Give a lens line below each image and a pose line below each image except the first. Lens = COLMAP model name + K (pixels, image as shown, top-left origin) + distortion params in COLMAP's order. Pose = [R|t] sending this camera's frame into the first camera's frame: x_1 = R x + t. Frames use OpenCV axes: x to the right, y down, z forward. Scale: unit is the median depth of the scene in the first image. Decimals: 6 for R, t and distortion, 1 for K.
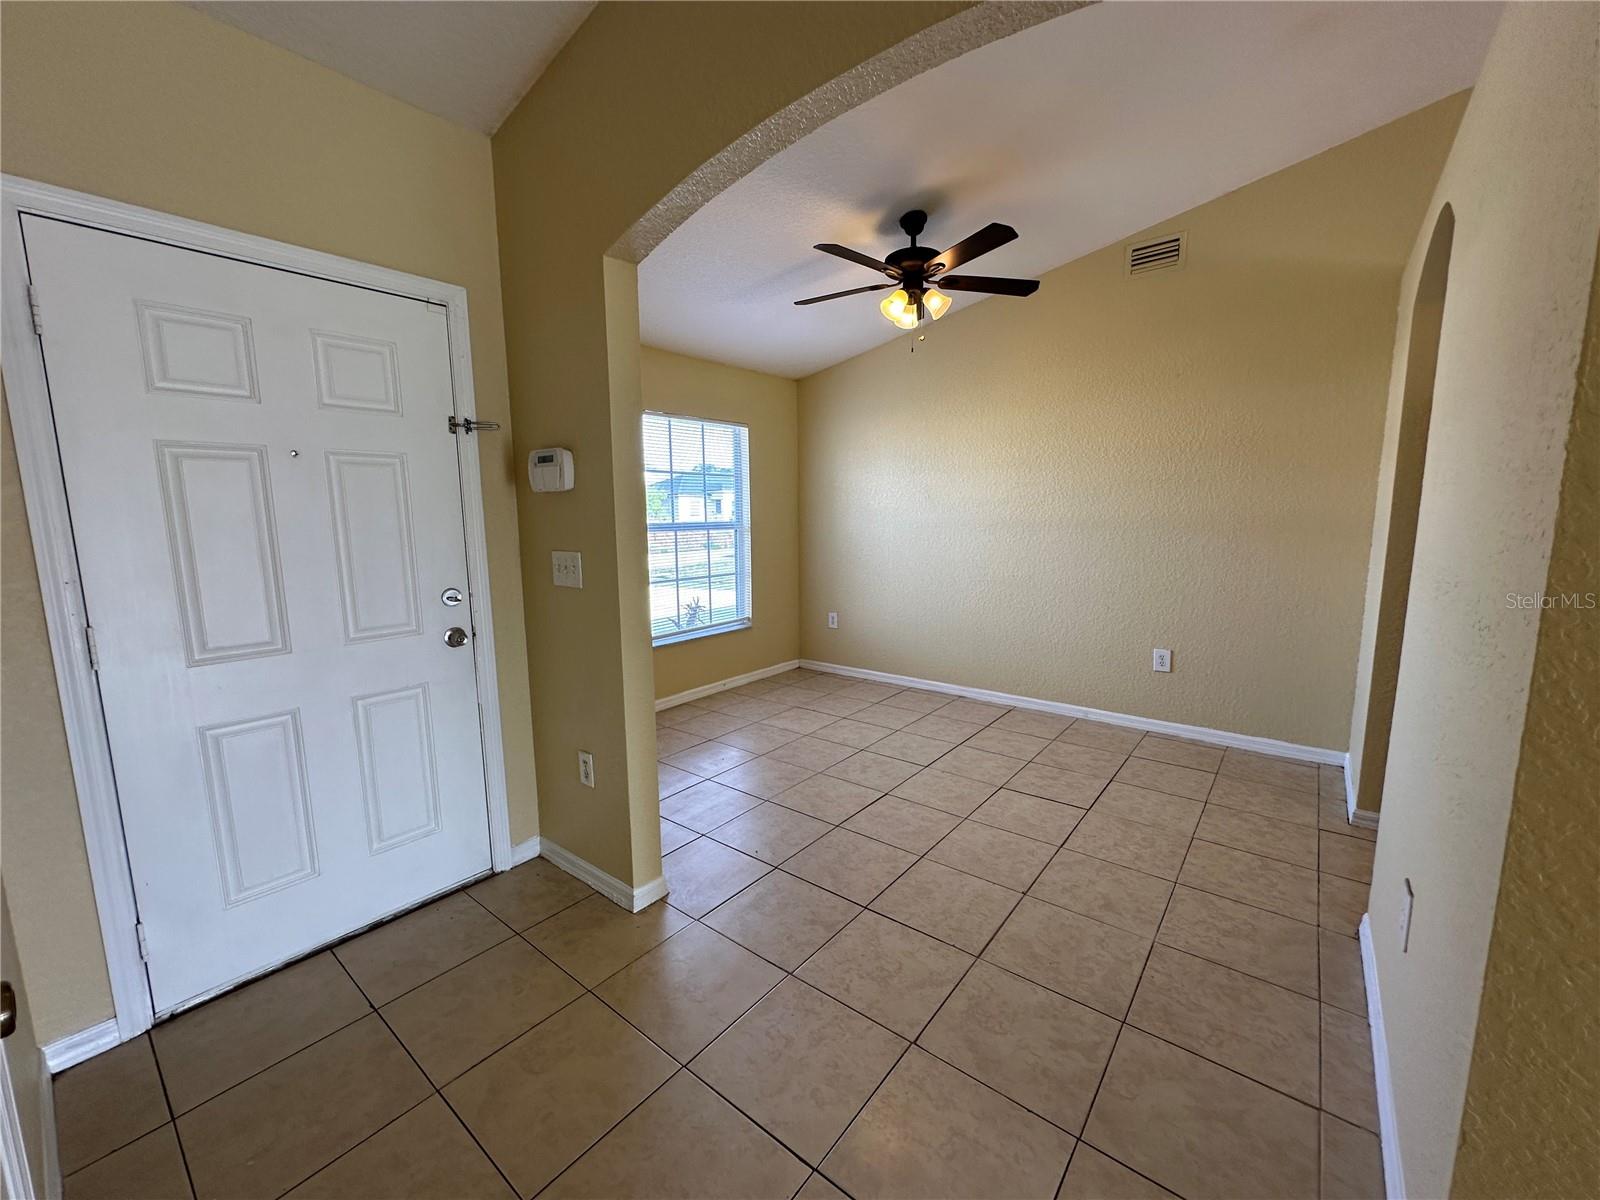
lens RADIAL K [[639.8, 0, 800.8], [0, 639.8, 598.6], [0, 0, 1]] dist [-0.002485, 0.000122]
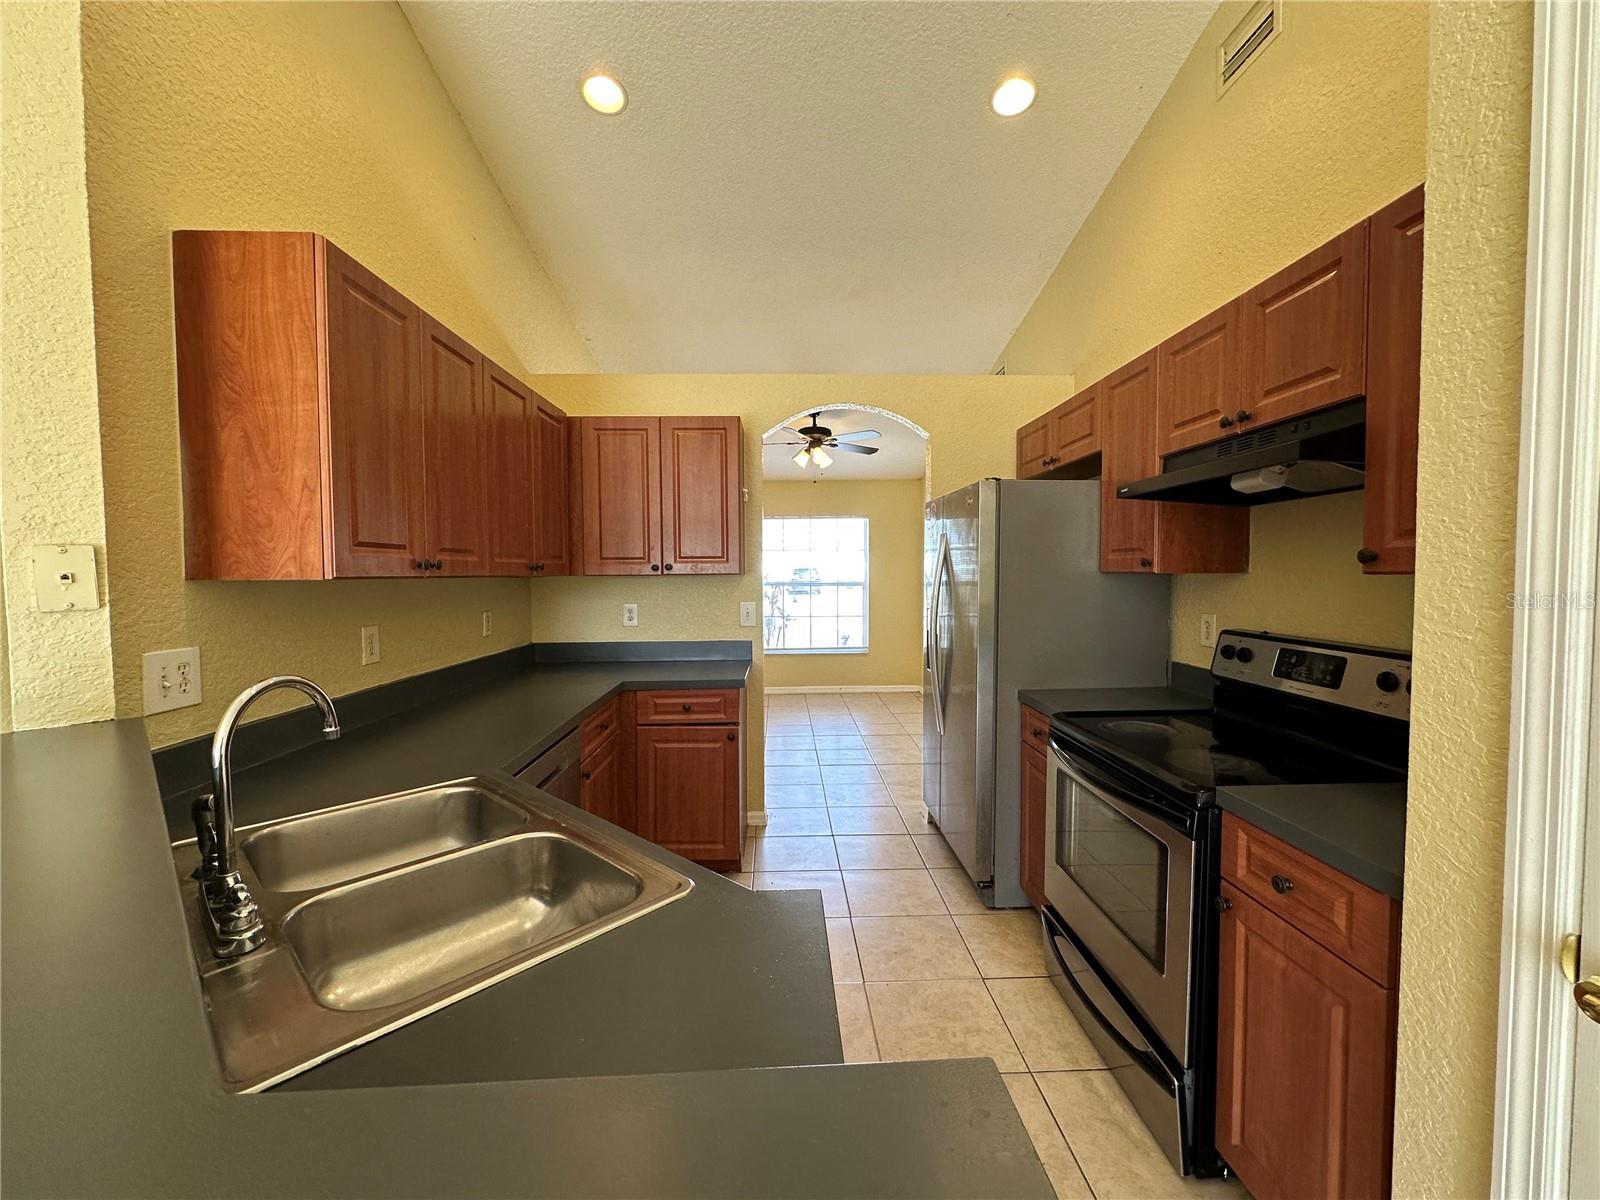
lens RADIAL K [[639.8, 0, 800.8], [0, 639.8, 598.6], [0, 0, 1]] dist [-0.002485, 0.000122]
pose [[0.647125, 0.037905, -0.761441, 1.373004], [-0.106270, 0.993498, -0.040858, -0.005779], [0.754941, 0.107358, 0.646945, -0.089575]]
